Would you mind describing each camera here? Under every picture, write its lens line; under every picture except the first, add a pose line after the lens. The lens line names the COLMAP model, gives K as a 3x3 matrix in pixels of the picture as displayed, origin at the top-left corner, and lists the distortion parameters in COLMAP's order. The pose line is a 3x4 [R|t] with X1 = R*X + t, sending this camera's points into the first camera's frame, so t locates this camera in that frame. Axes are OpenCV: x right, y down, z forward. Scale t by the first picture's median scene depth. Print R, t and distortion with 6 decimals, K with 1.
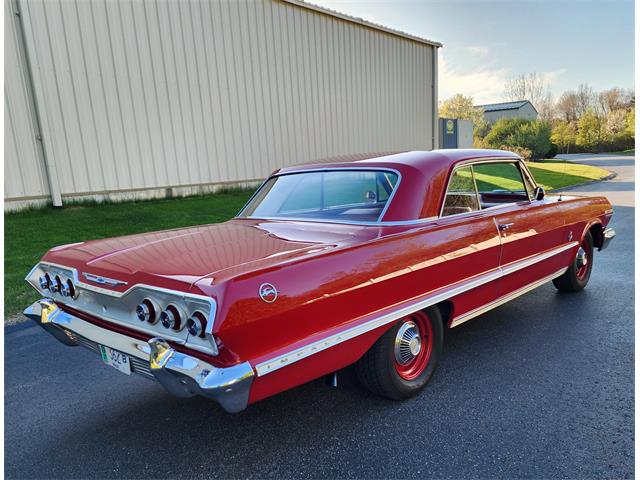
lens RADIAL K [[534.9, 0, 315.6], [0, 534.9, 271.7], [0, 0, 1]] dist [0.100108, -0.111872]
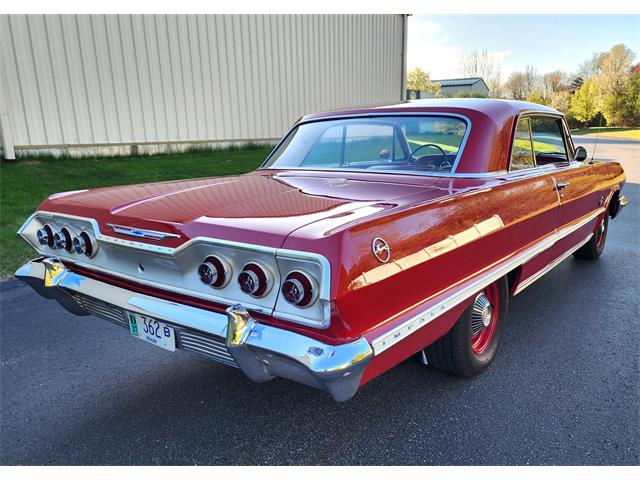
lens RADIAL K [[532.0, 0, 331.7], [0, 532.0, 257.3], [0, 0, 1]] dist [0.076365, -0.081055]
pose [[0.992978, 0.012700, 0.117618, -0.050861], [-0.016338, 0.999416, 0.030022, 0.005700], [-0.117168, -0.031732, 0.992605, 0.046630]]
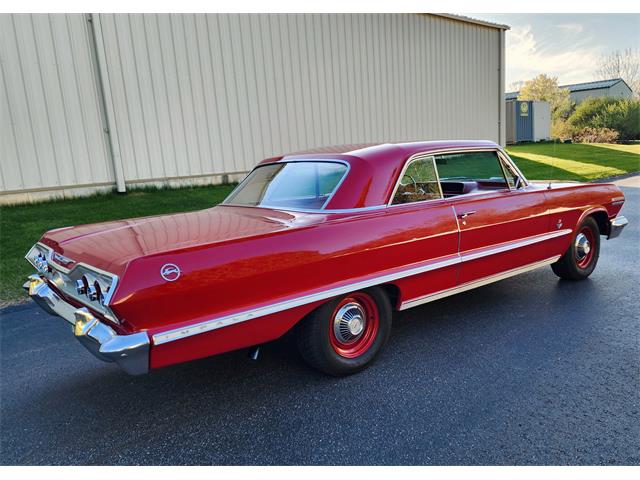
lens RADIAL K [[535.2, 0, 321.2], [0, 535.2, 242.4], [0, 0, 1]] dist [0.063950, -0.011541]
pose [[0.990289, 0.013418, -0.138378, 0.077806], [-0.016800, 0.999587, -0.023301, -0.000530], [0.138009, 0.025399, 0.990105, -0.018957]]
